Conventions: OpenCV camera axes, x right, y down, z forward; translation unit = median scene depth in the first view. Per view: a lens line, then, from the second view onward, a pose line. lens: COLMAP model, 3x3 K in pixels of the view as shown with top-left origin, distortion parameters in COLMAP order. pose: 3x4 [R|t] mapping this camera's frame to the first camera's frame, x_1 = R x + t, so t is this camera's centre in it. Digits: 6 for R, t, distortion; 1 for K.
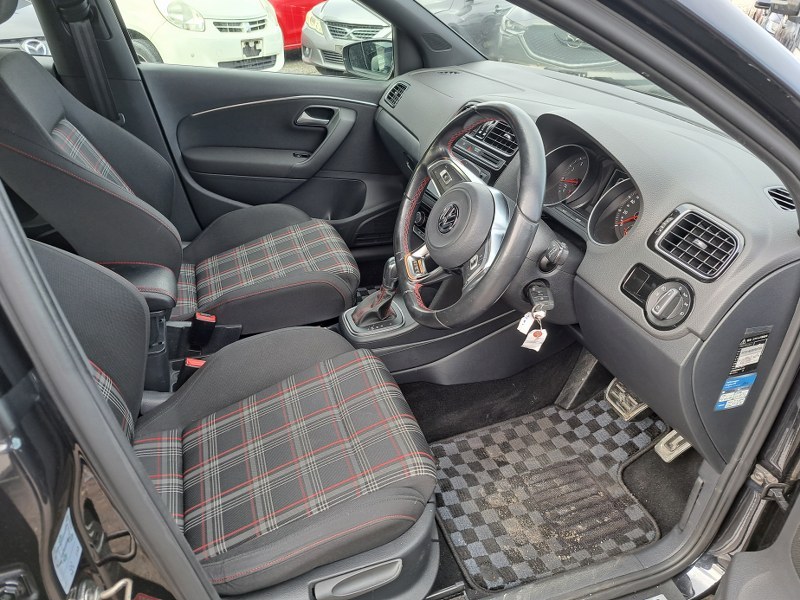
lens RADIAL K [[565.4, 0, 396.7], [0, 565.4, 299.0], [0, 0, 1]] dist [0.040021, -0.023952]
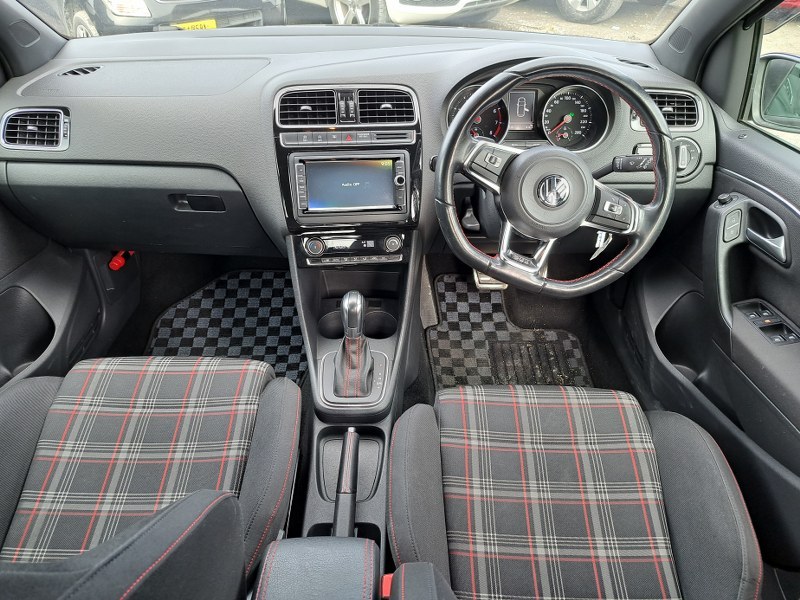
lens RADIAL K [[565.4, 0, 396.7], [0, 565.4, 299.0], [0, 0, 1]] dist [0.040021, -0.023952]
pose [[0.329328, -0.585413, 0.740834, -0.447024], [0.491815, 0.776117, 0.394665, -0.275580], [-0.806016, 0.234379, 0.543512, 0.394911]]
